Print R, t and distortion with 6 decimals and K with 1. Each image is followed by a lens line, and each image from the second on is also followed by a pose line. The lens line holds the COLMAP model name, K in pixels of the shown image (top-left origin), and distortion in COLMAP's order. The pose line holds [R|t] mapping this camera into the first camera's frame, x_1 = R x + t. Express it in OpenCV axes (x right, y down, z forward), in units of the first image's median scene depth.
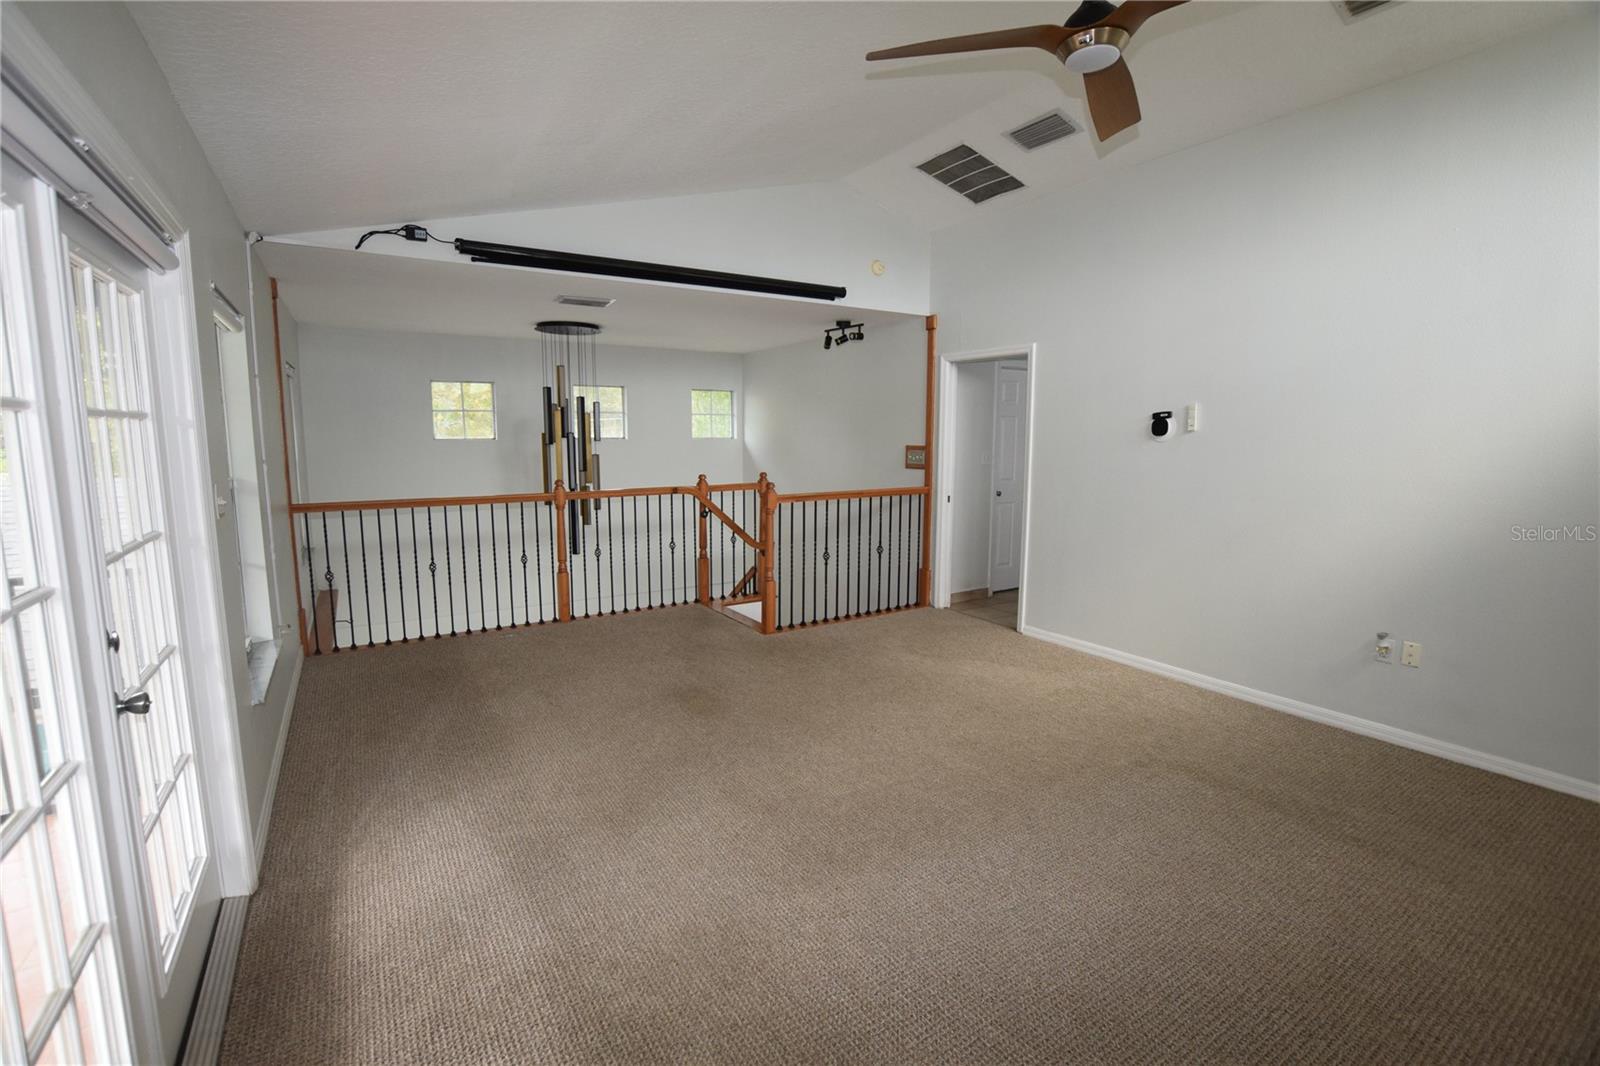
lens RADIAL K [[698.4, 0, 789.7], [0, 698.4, 531.2], [0, 0, 1]] dist [-0.035518, 0.000273]
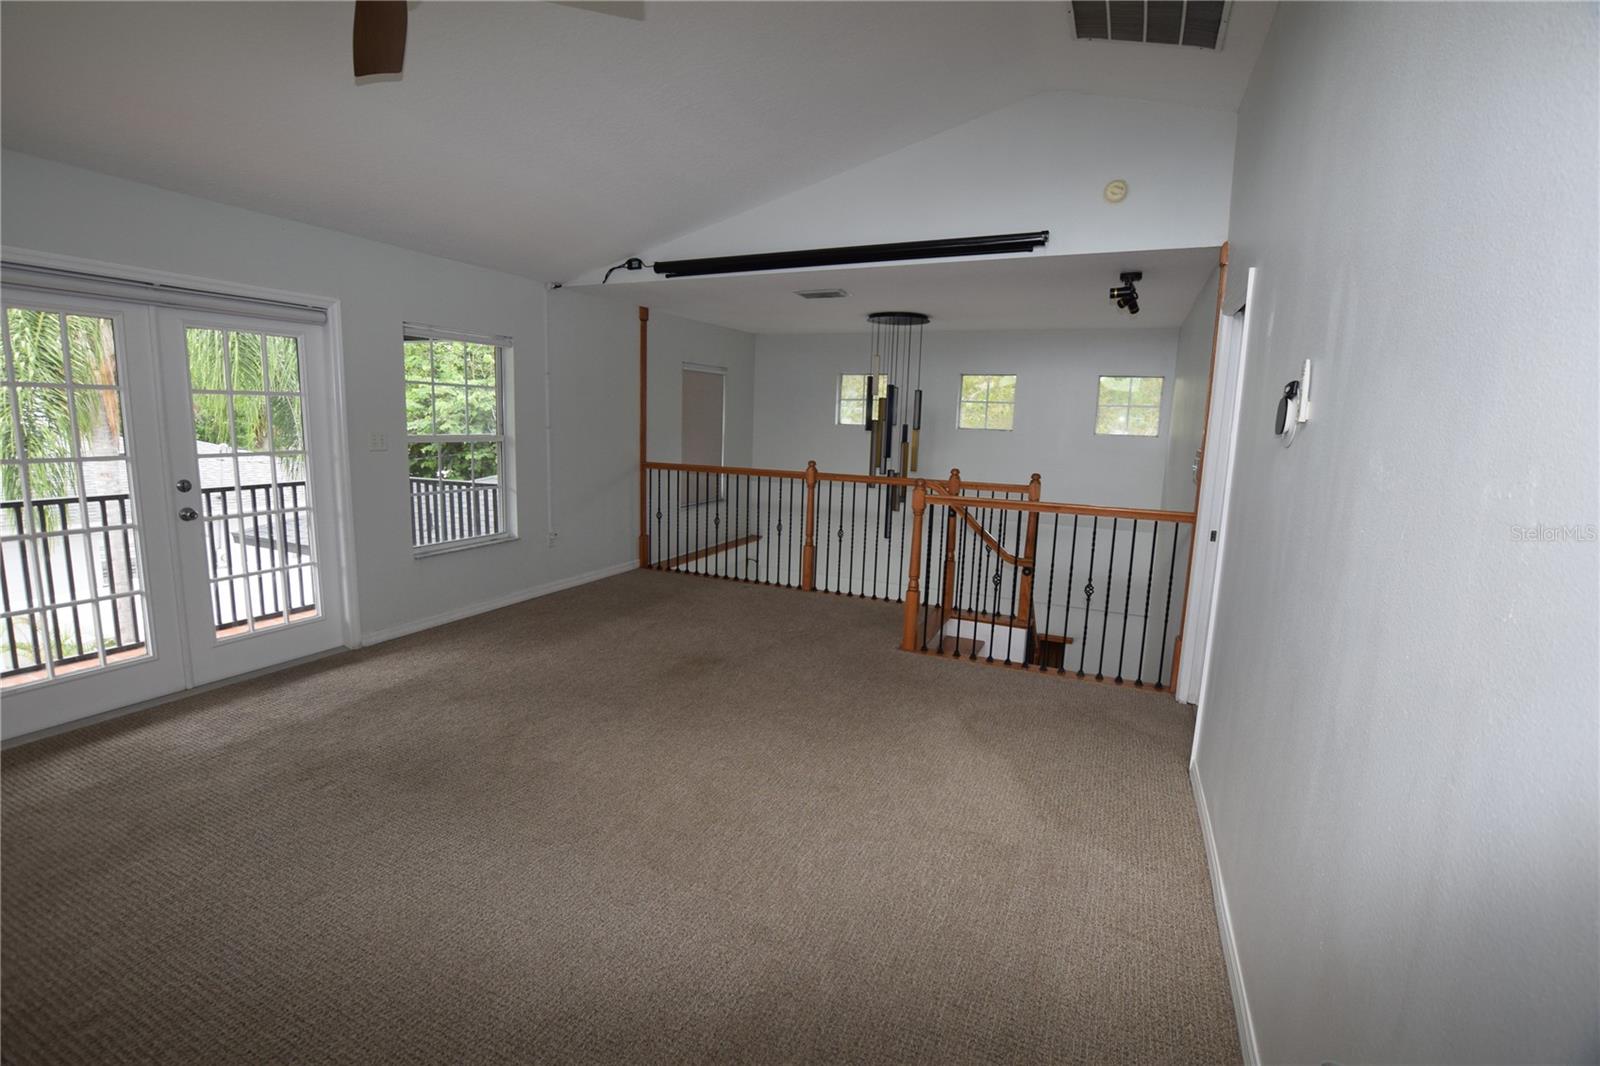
lens RADIAL K [[705.8, 0, 792.4], [0, 705.8, 523.0], [0, 0, 1]] dist [-0.027979, 0.001043]
pose [[0.548242, 0.138809, -0.824720, 0.642295], [-0.144820, 0.986989, 0.069851, -0.055960], [0.823685, 0.081141, 0.561212, 0.401637]]
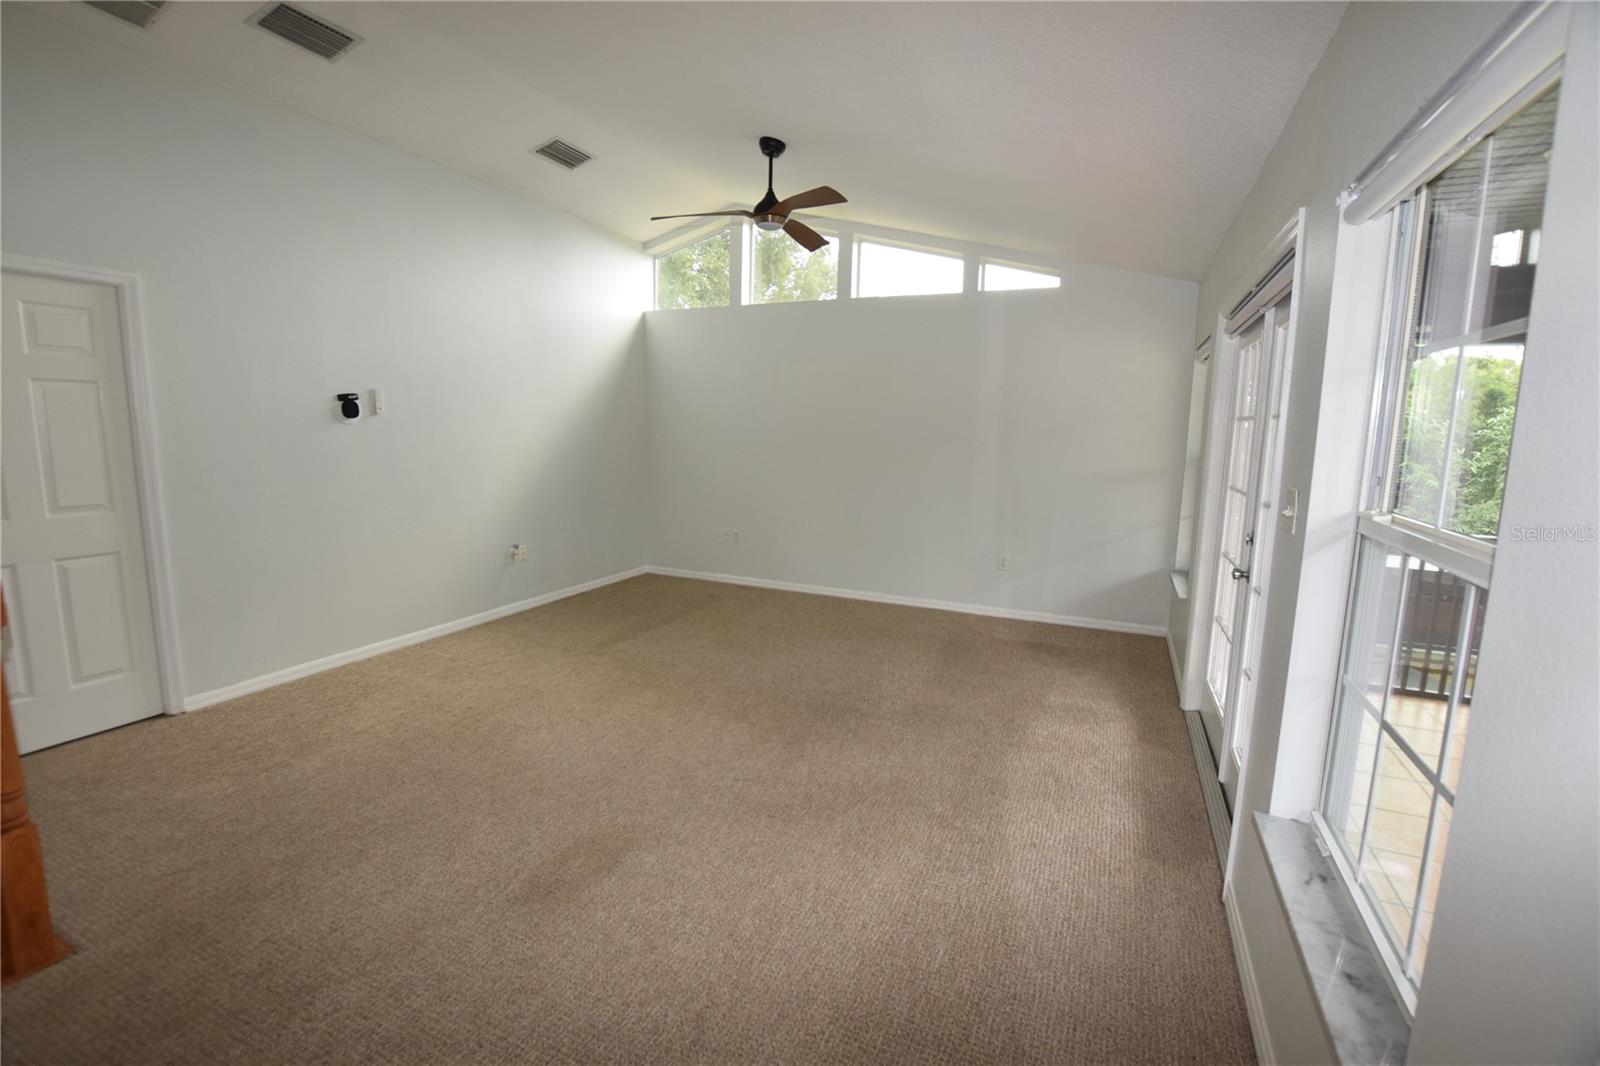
lens RADIAL K [[705.8, 0, 792.4], [0, 705.8, 523.0], [0, 0, 1]] dist [-0.027979, 0.001043]
pose [[-0.552188, -0.123427, 0.824533, -0.547029], [0.097024, 0.972748, 0.210591, -0.120405], [-0.828055, 0.196285, -0.525164, 0.879875]]
